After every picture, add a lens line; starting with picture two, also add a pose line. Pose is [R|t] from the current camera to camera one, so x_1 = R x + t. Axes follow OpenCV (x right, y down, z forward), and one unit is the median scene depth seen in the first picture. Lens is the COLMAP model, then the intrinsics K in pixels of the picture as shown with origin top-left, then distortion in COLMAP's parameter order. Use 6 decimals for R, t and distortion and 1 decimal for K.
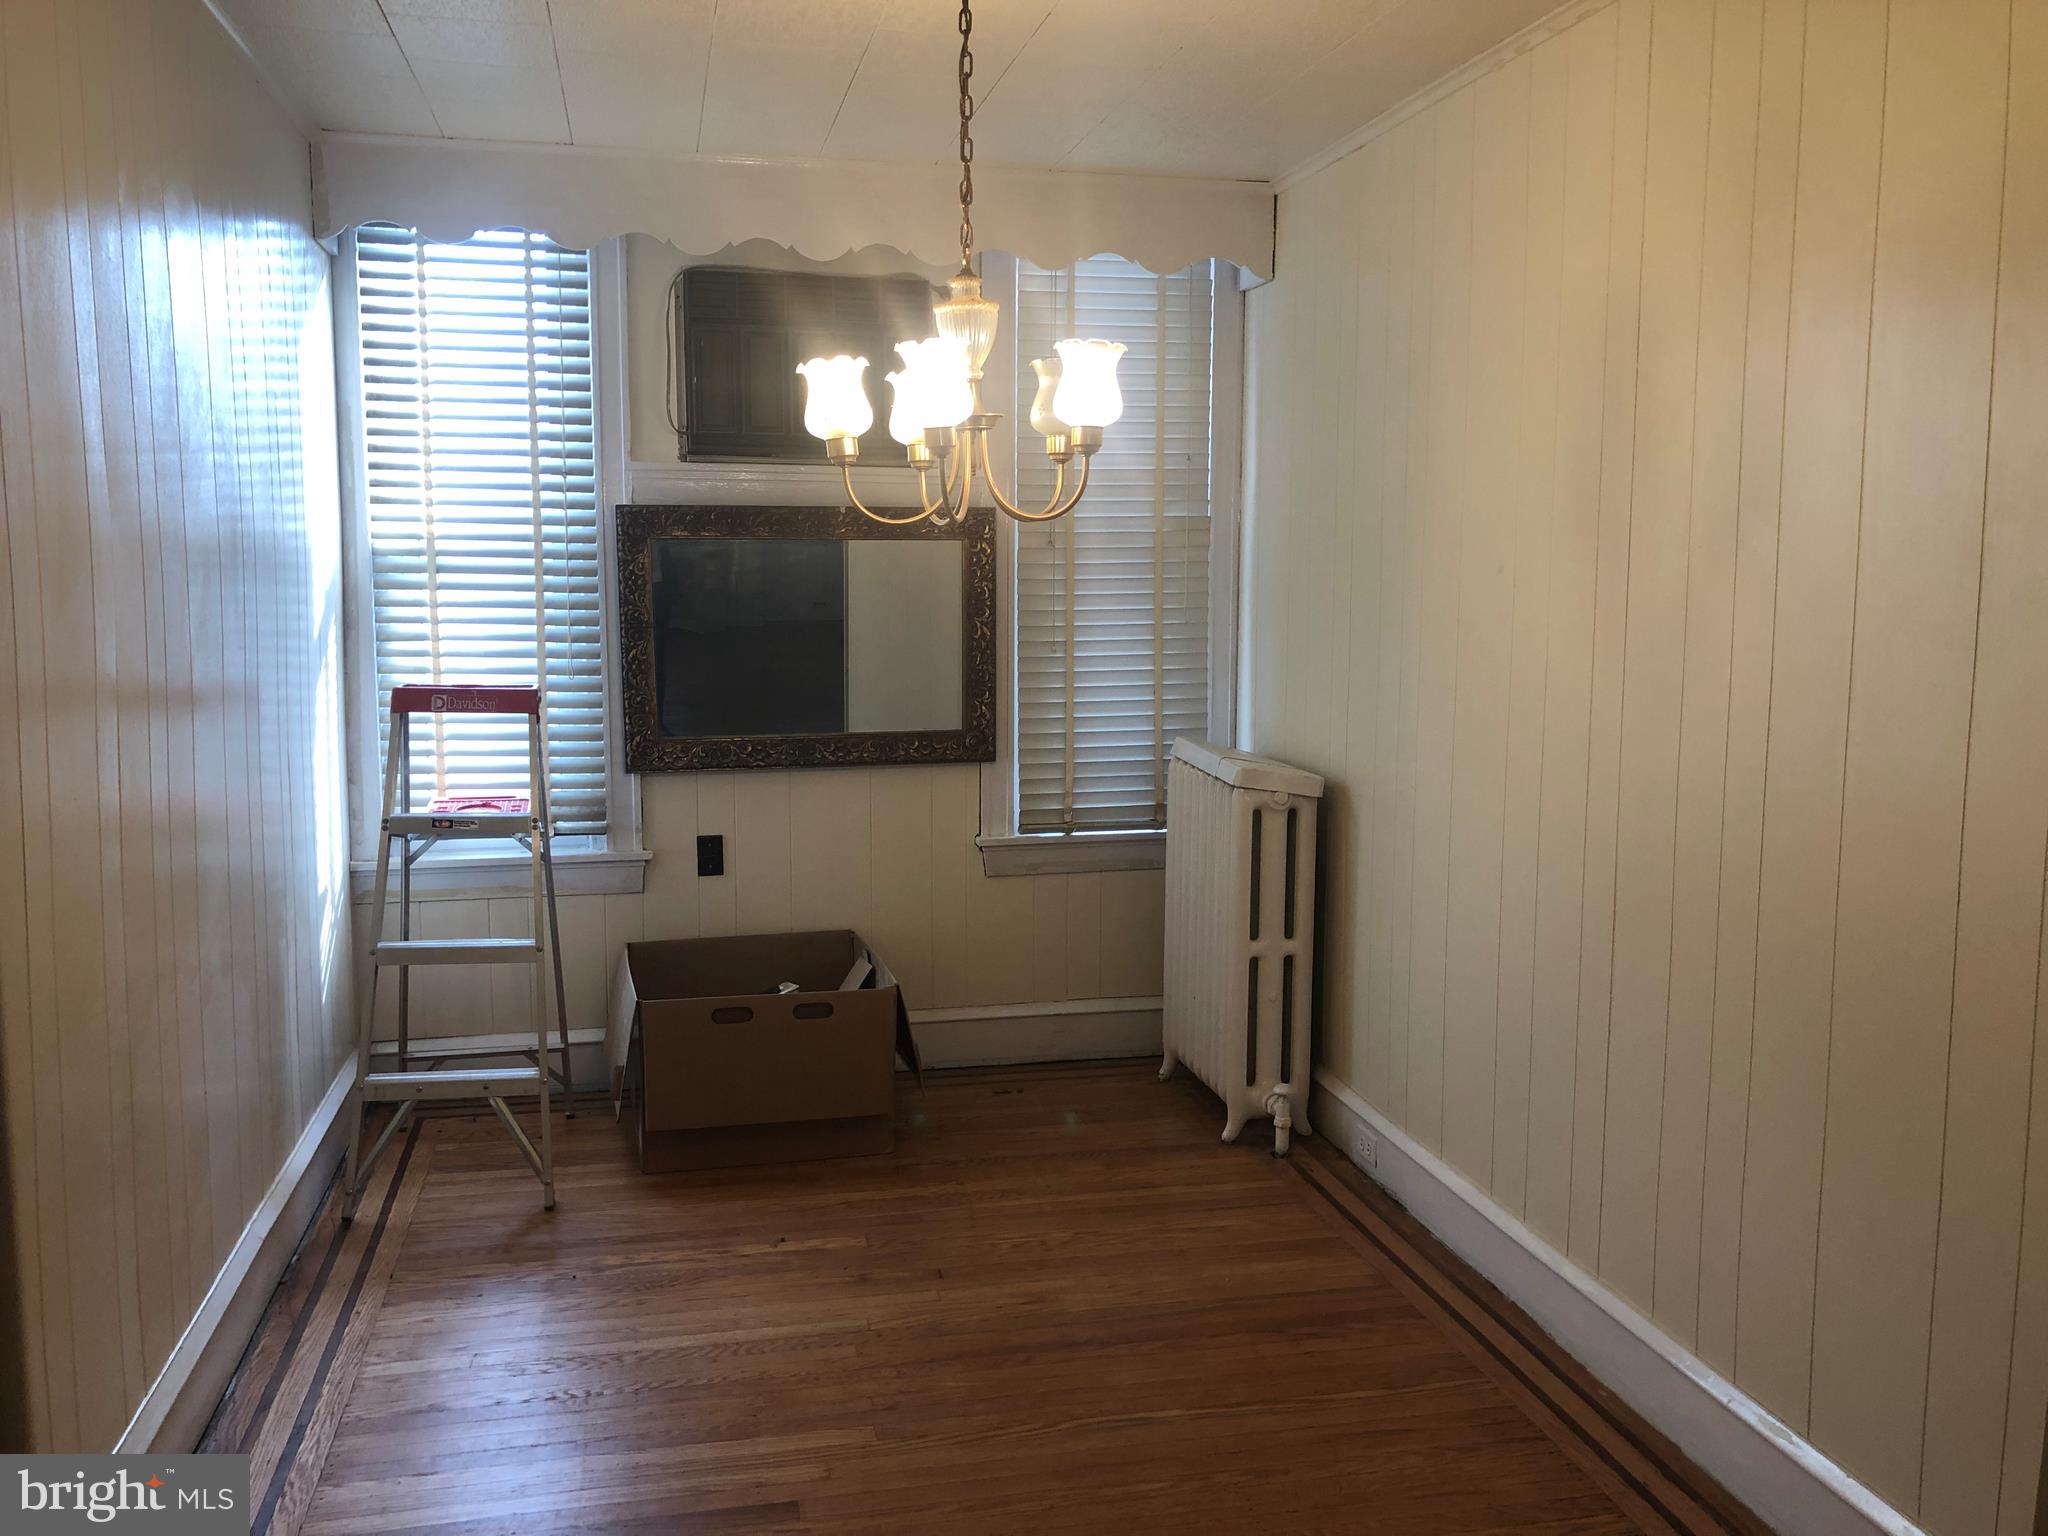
lens RADIAL K [[1661.8, 0, 1024.0], [0, 1661.8, 768.0], [0, 0, 1]] dist [0.040875, -0.075297]
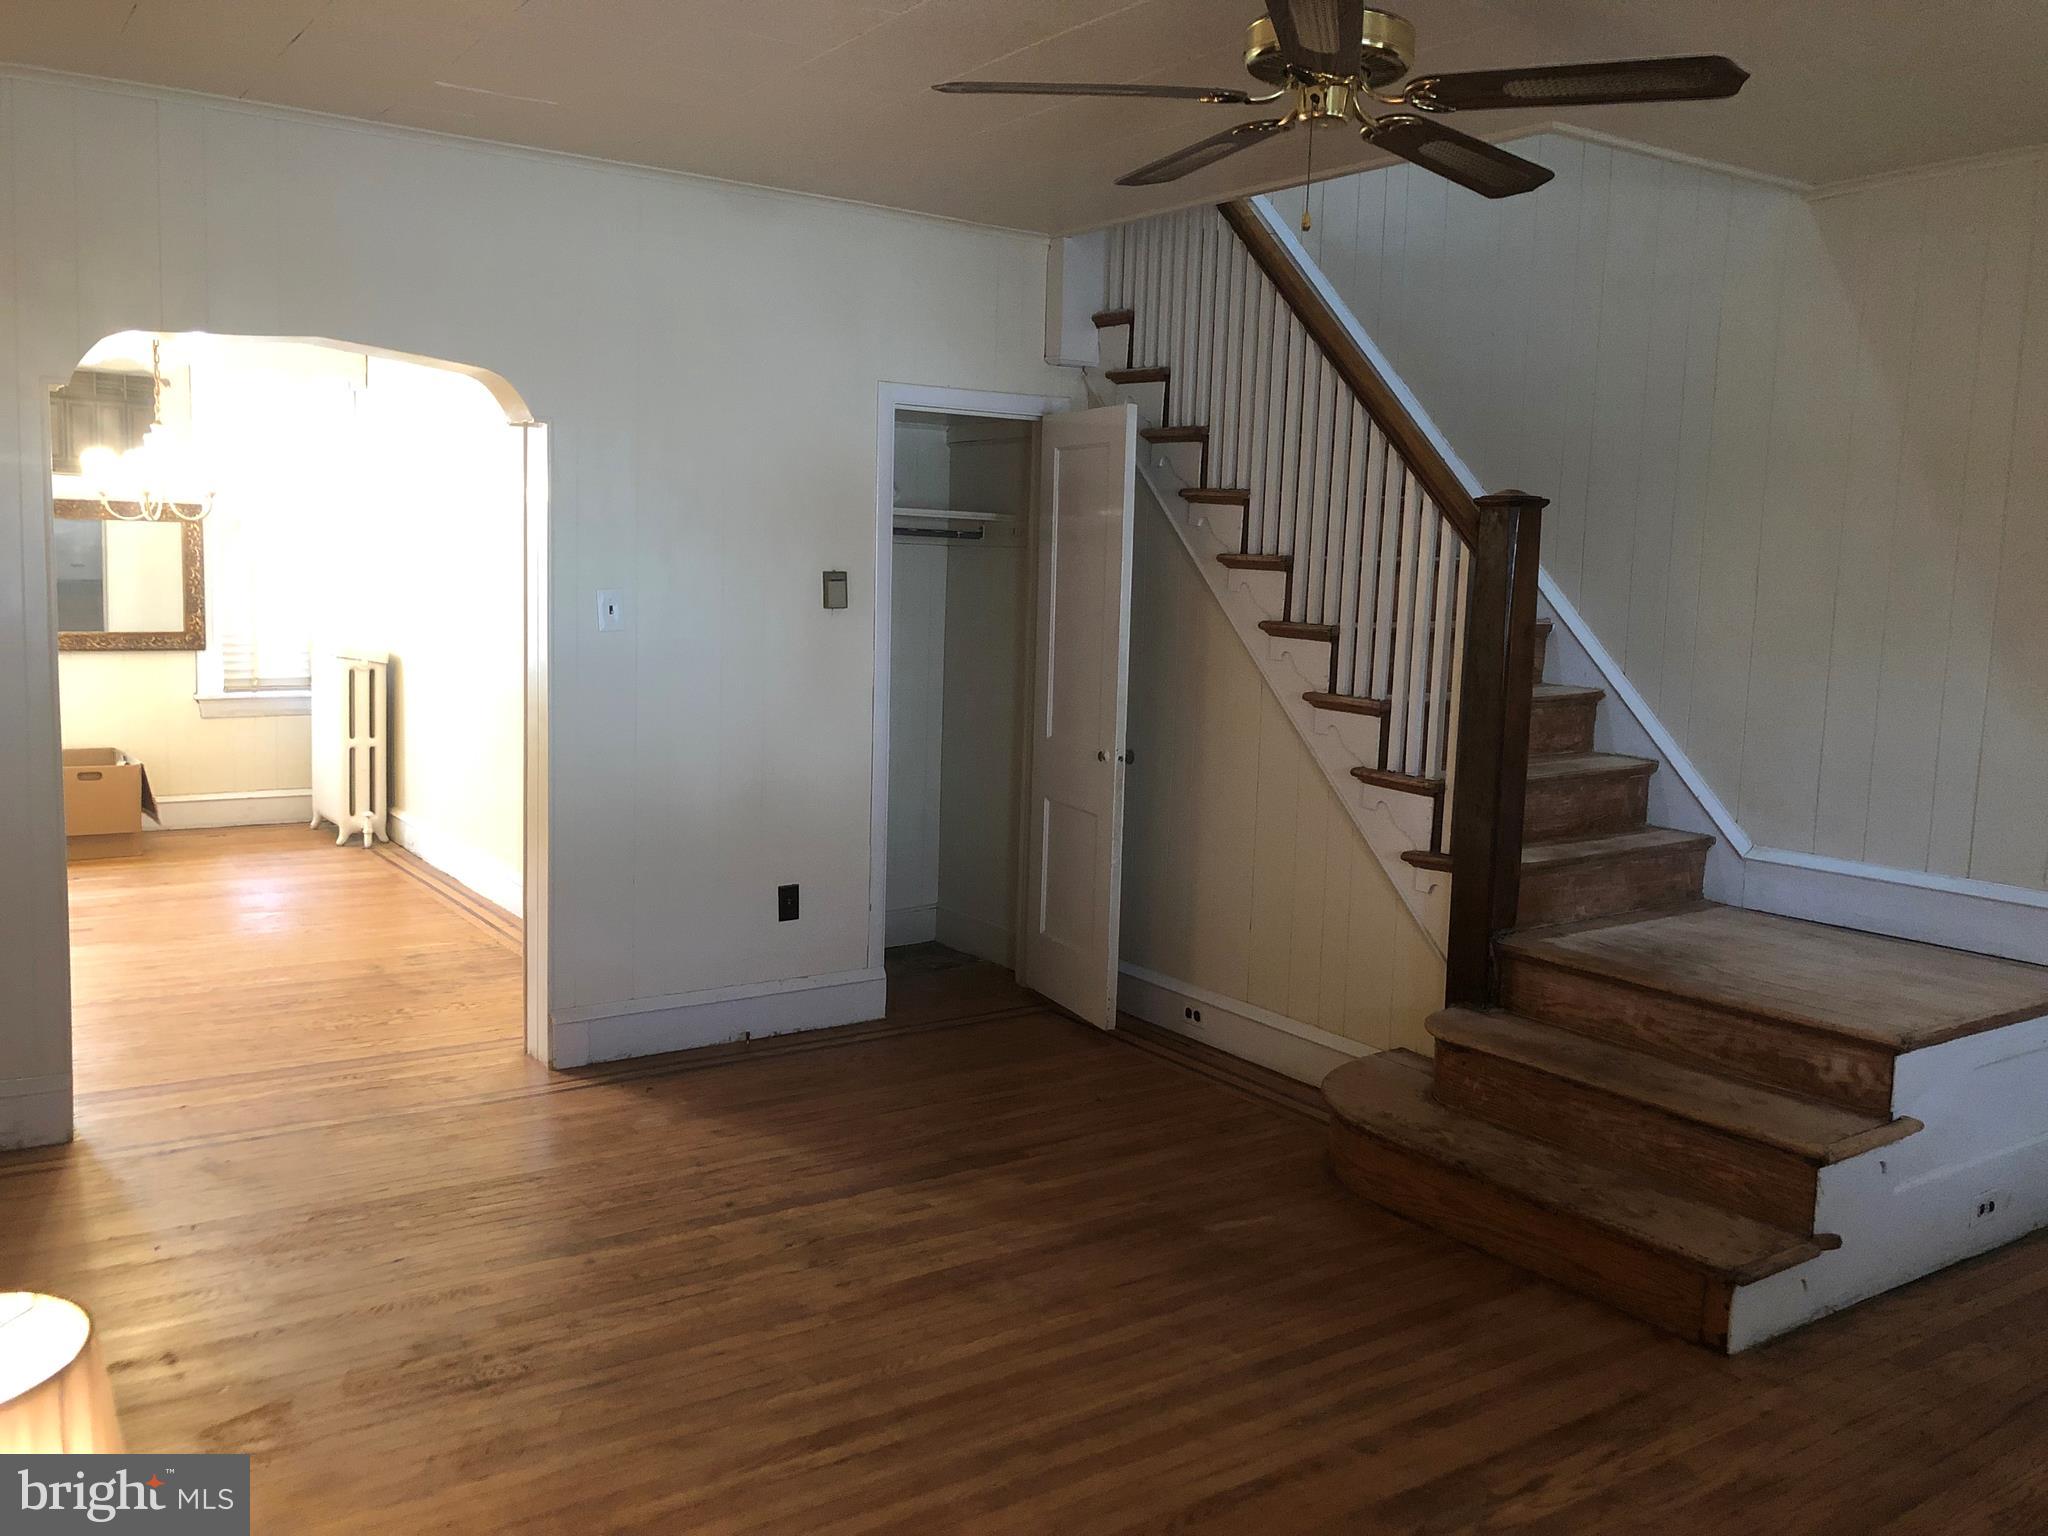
lens RADIAL K [[1654.6, 0, 1024.0], [0, 1654.6, 768.0], [0, 0, 1]] dist [0.043620, -0.097420]
pose [[0.924510, -0.021878, 0.380530, 0.124085], [0.014370, 0.999642, 0.022559, 0.104442], [-0.380888, -0.015387, 0.924493, -1.045987]]
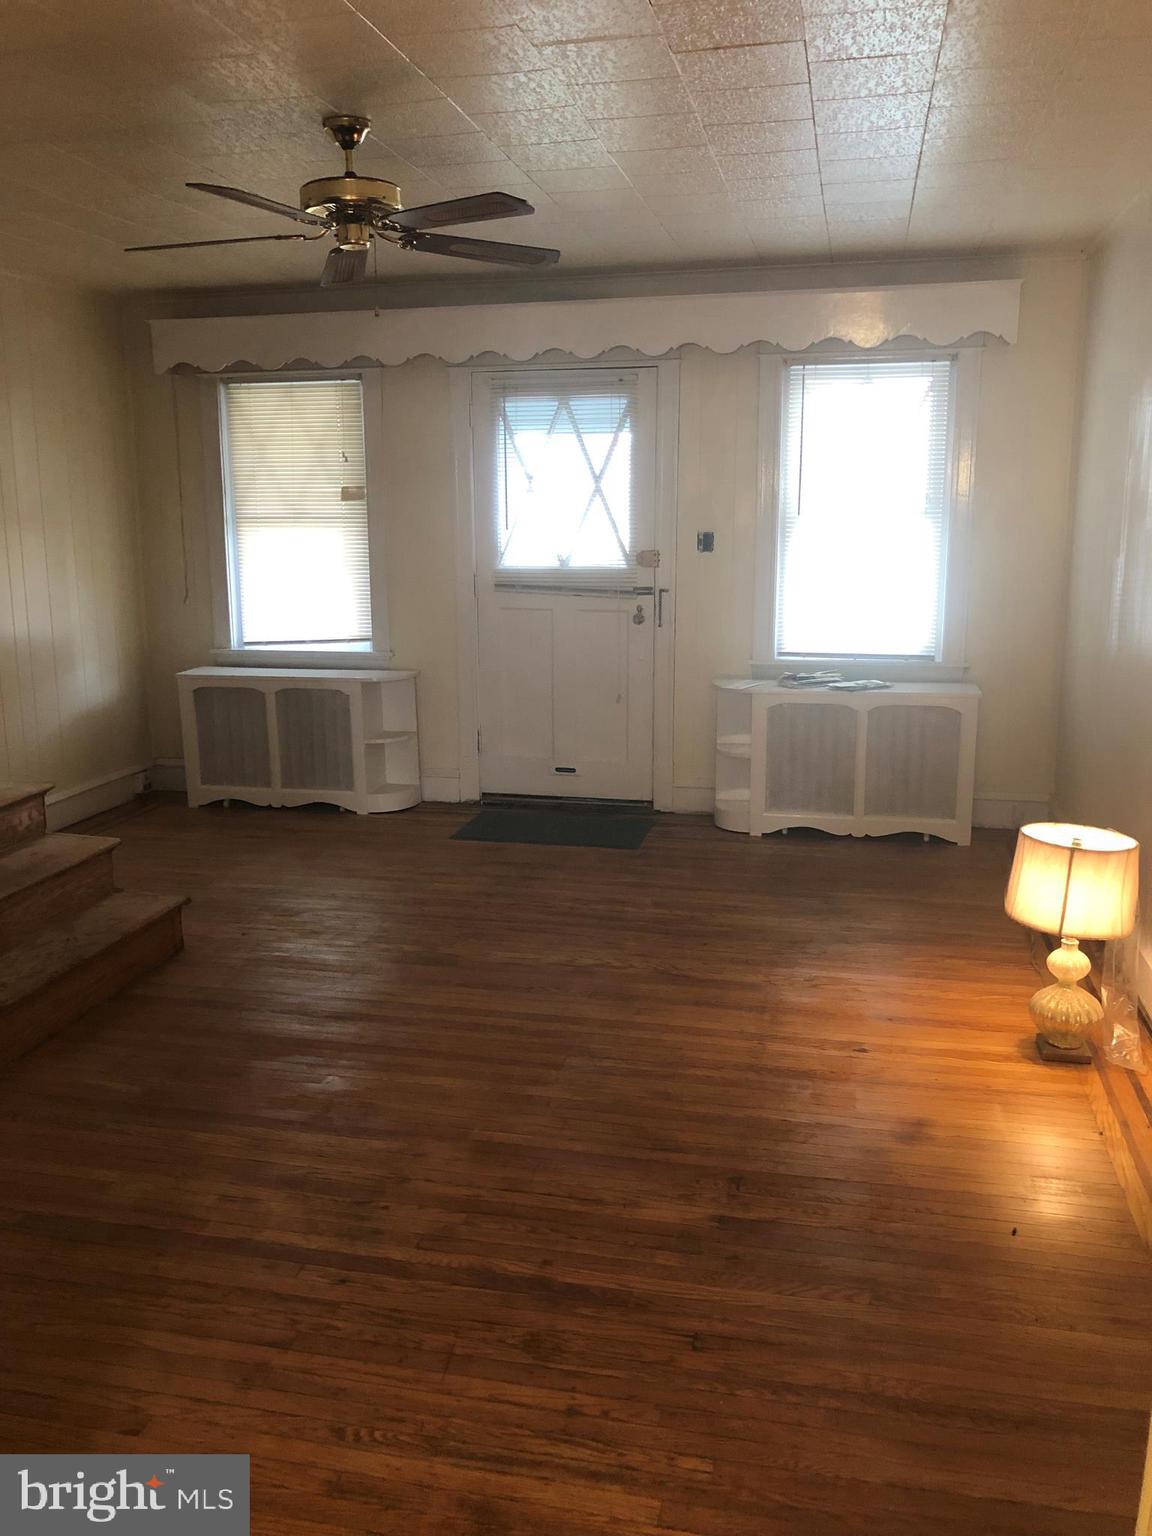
lens RADIAL K [[1246.4, 0, 576.0], [0, 1246.4, 768.0], [0, 0, 1]] dist [0.040875, -0.075297]
pose [[-0.904586, -0.082319, 0.418267, -0.101461], [0.053597, 0.951429, 0.303166, -0.141153], [-0.422908, 0.296657, -0.856238, 1.062818]]
